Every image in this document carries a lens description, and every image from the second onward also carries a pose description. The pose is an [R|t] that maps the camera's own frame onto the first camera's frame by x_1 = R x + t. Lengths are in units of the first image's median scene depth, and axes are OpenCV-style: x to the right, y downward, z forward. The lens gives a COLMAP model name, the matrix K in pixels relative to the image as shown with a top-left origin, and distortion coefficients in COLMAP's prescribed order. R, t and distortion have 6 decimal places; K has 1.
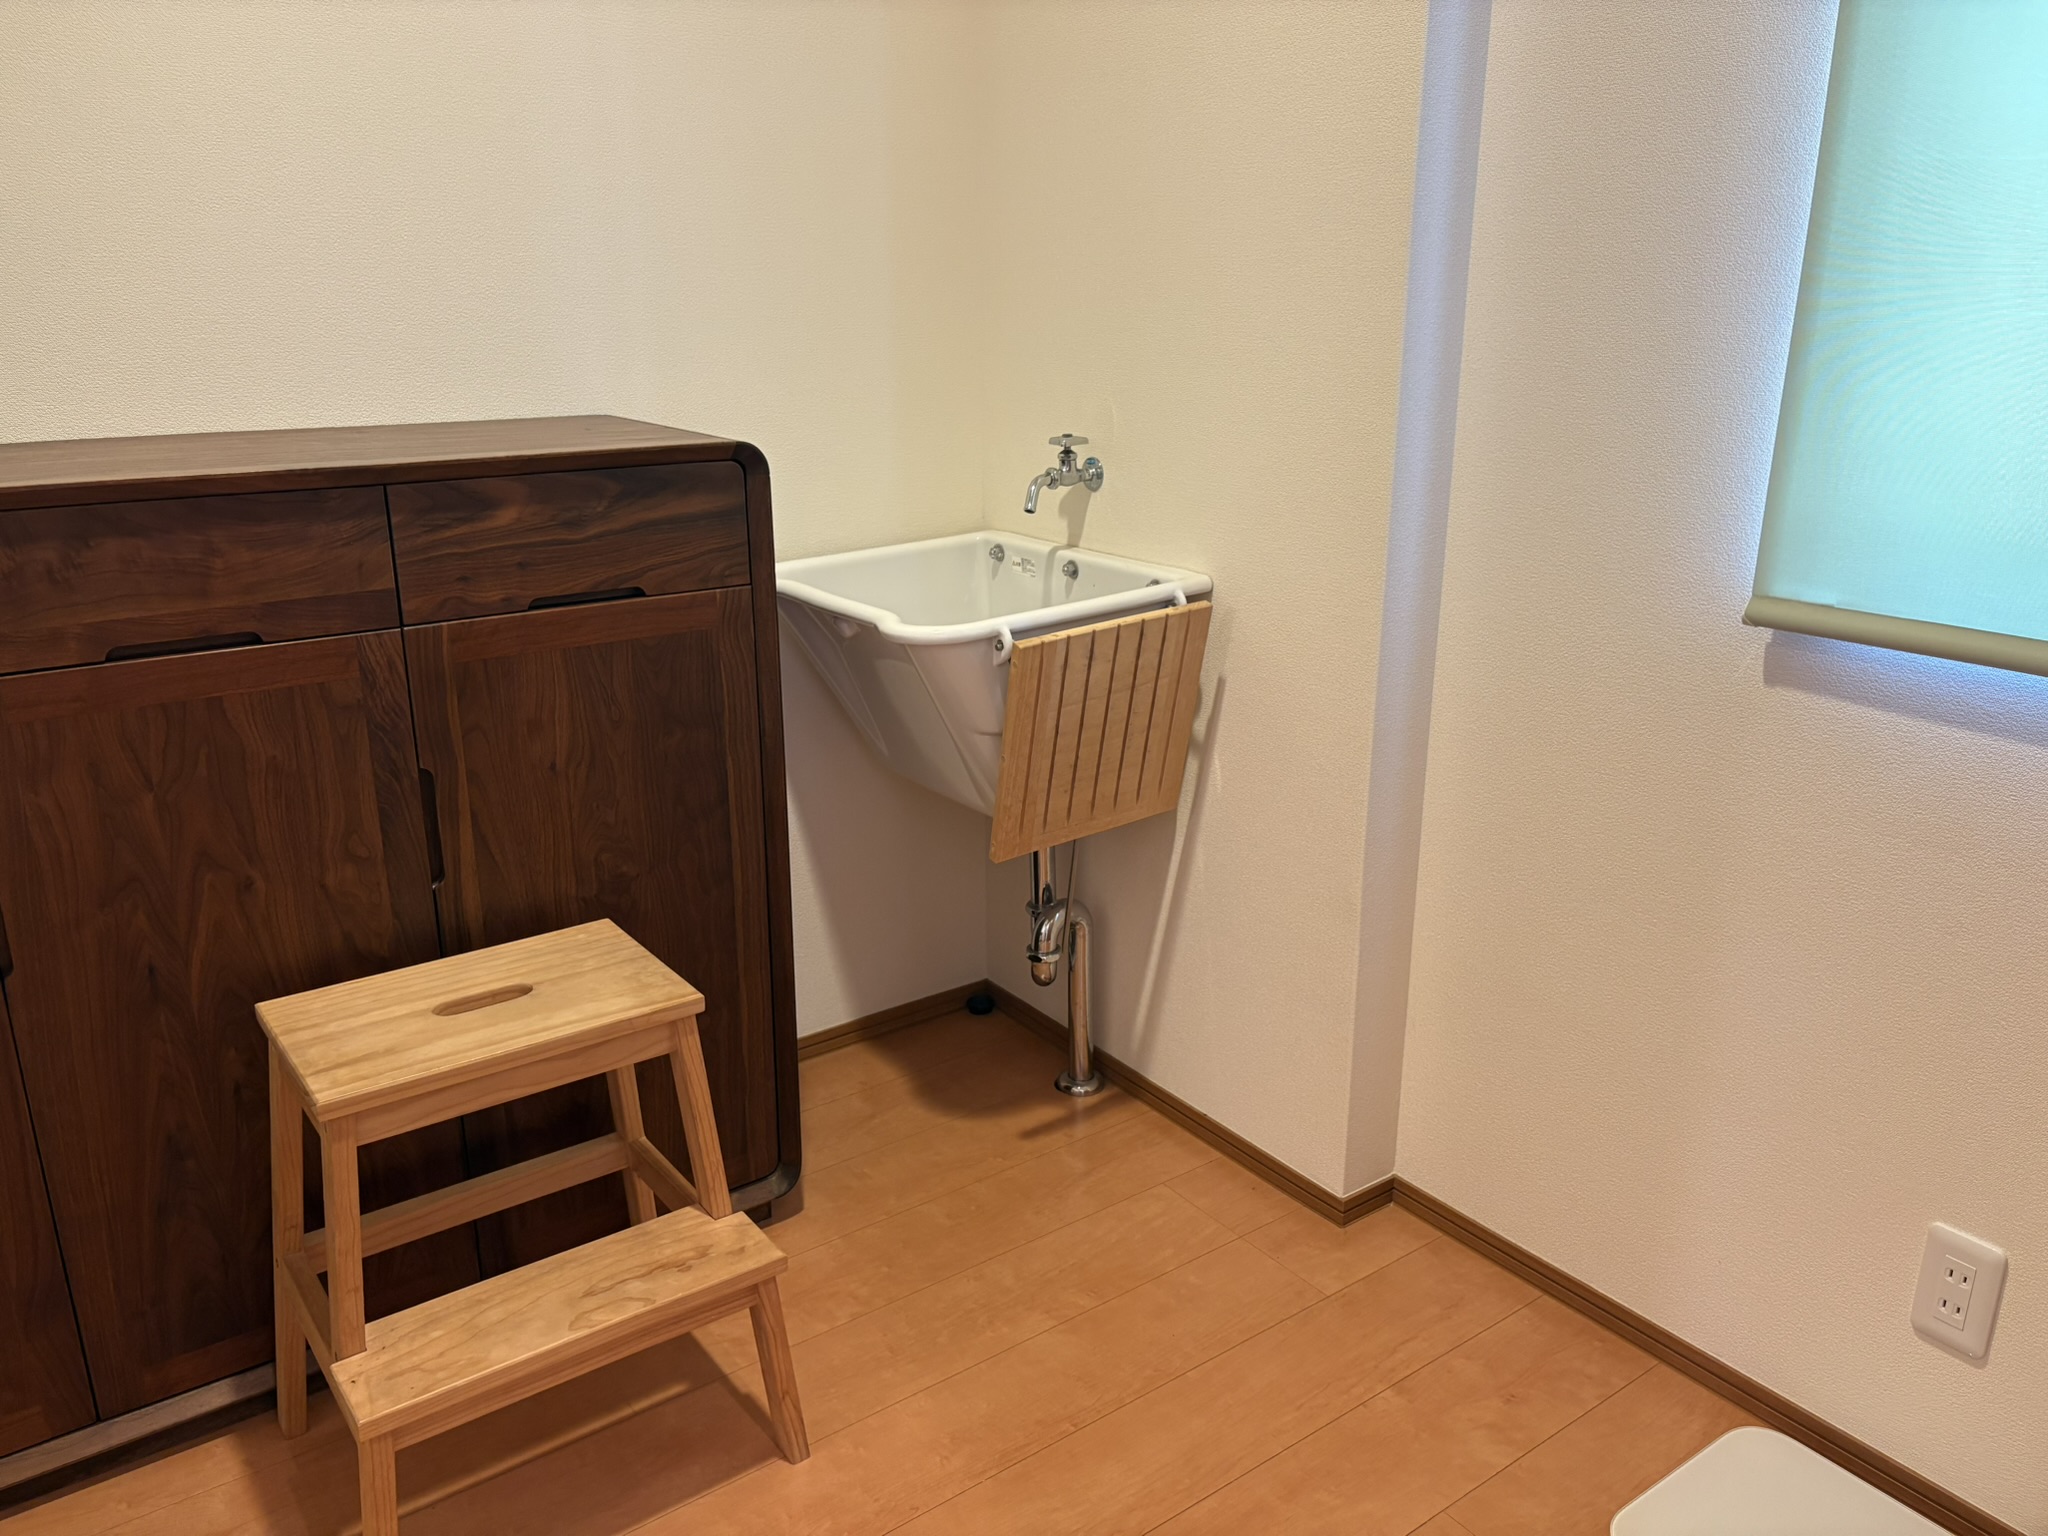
lens RADIAL K [[1550.1, 0, 1018.9], [0, 1550.1, 788.6], [0, 0, 1]] dist [0.055223, -0.063249]
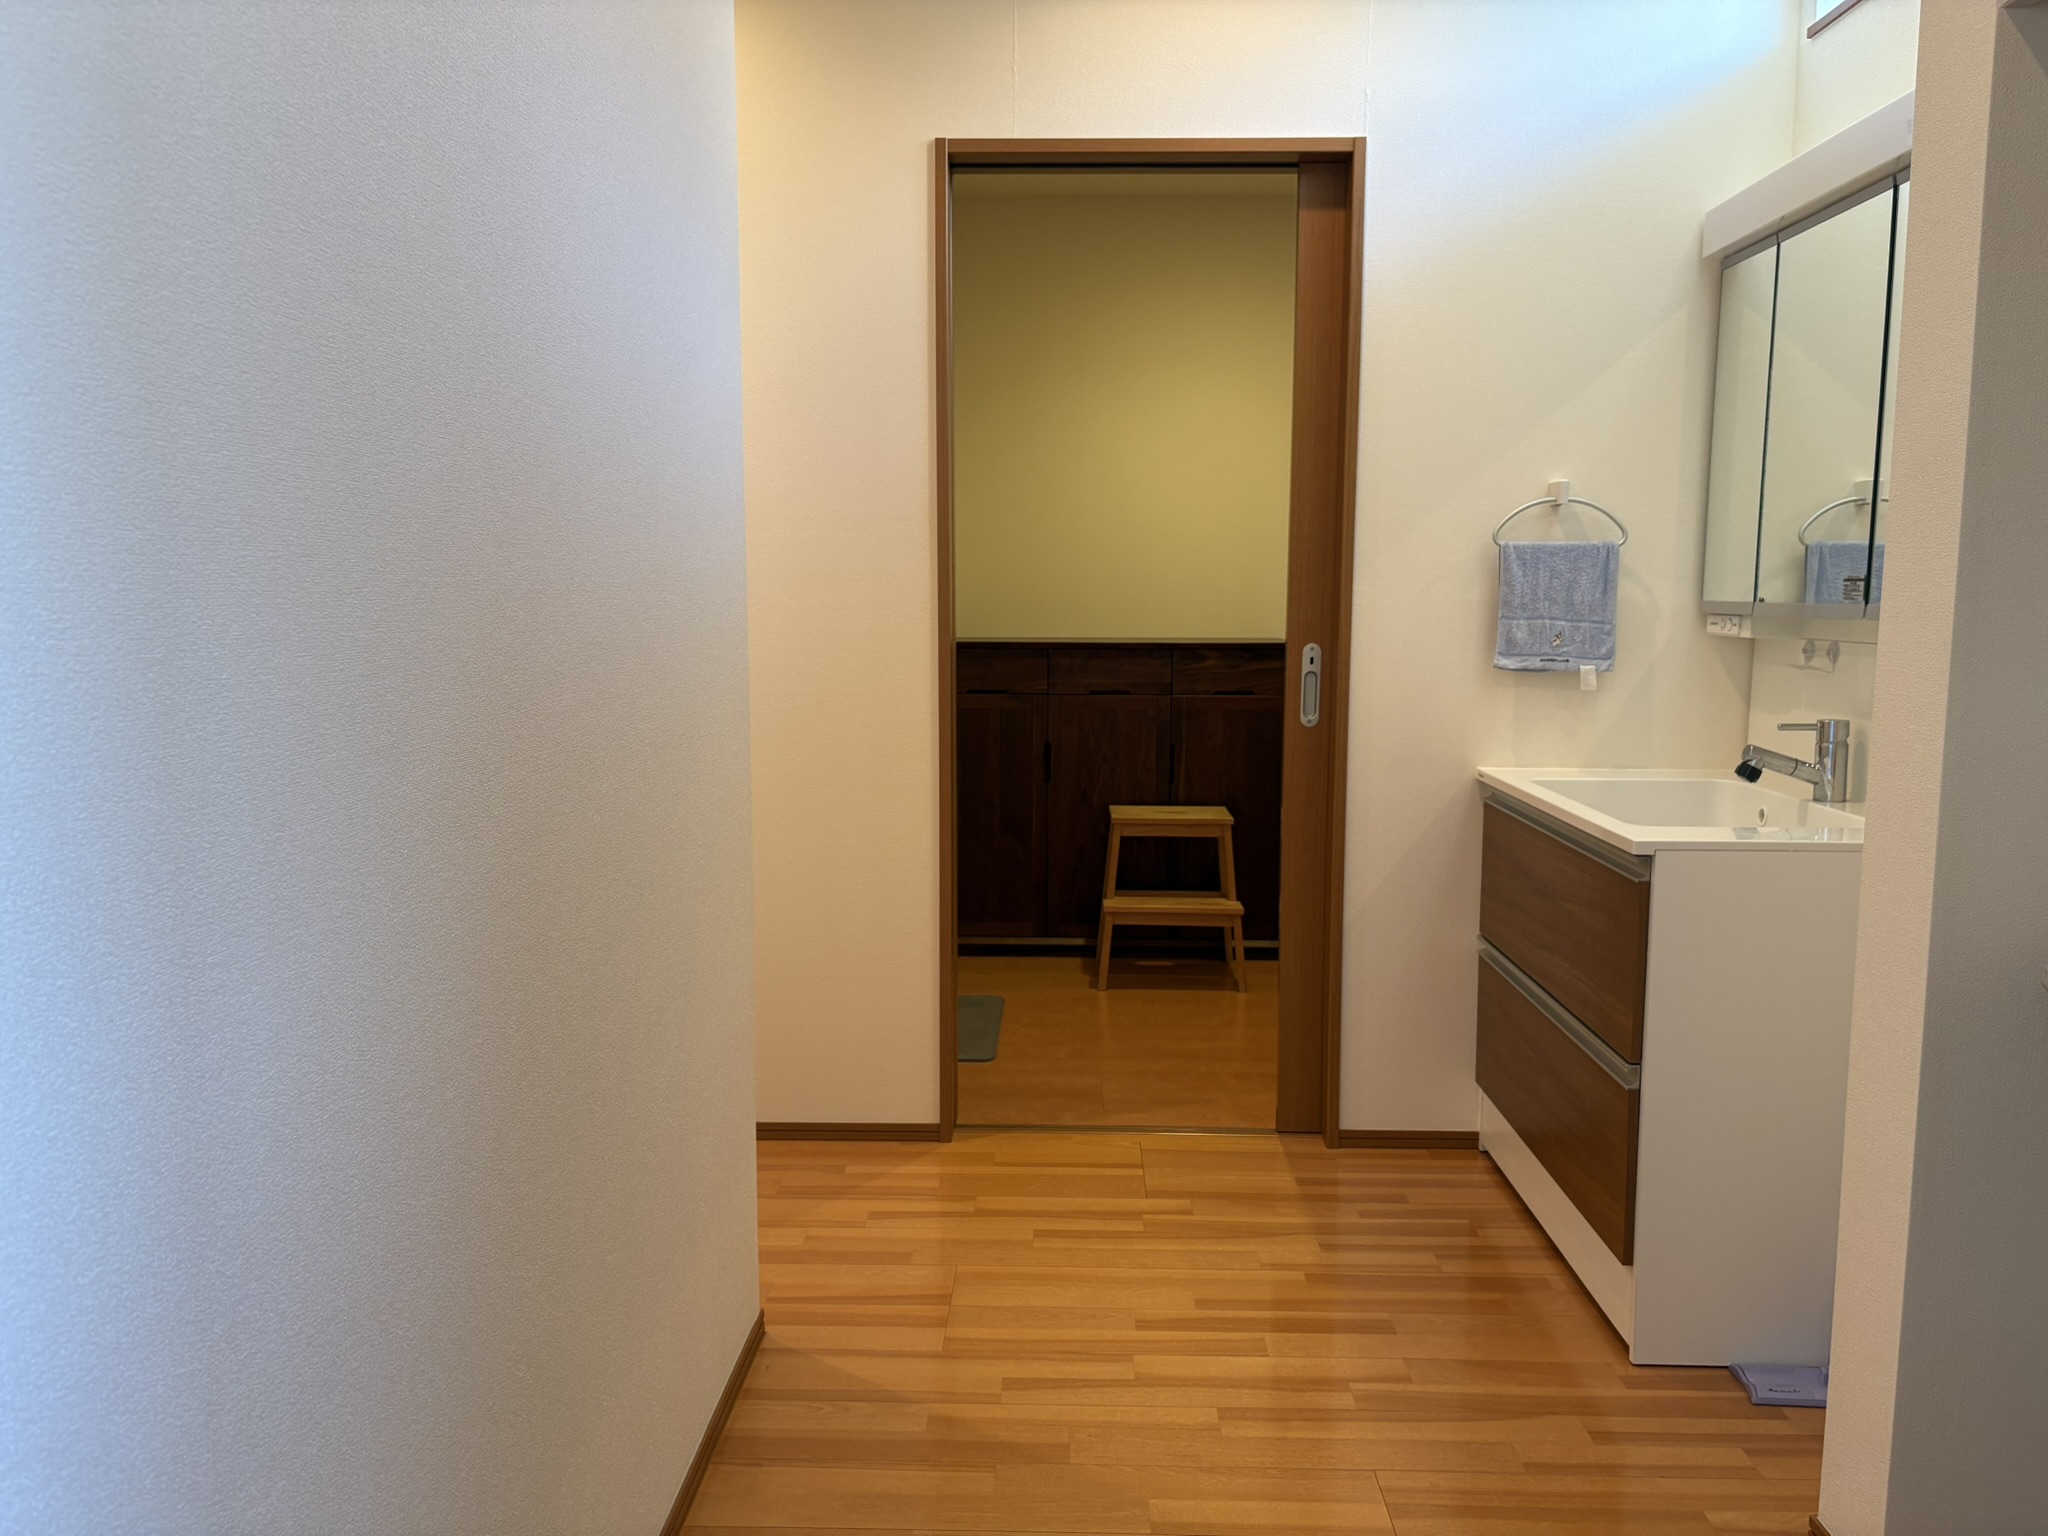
lens RADIAL K [[1550.1, 0, 1040.3], [0, 1550.1, 788.2], [0, 0, 1]] dist [0.055223, -0.063249]
pose [[0.796034, 0.075377, -0.600540, 1.234966], [-0.189586, 0.973335, -0.129133, 0.514059], [0.574793, 0.216648, 0.789098, -1.506859]]
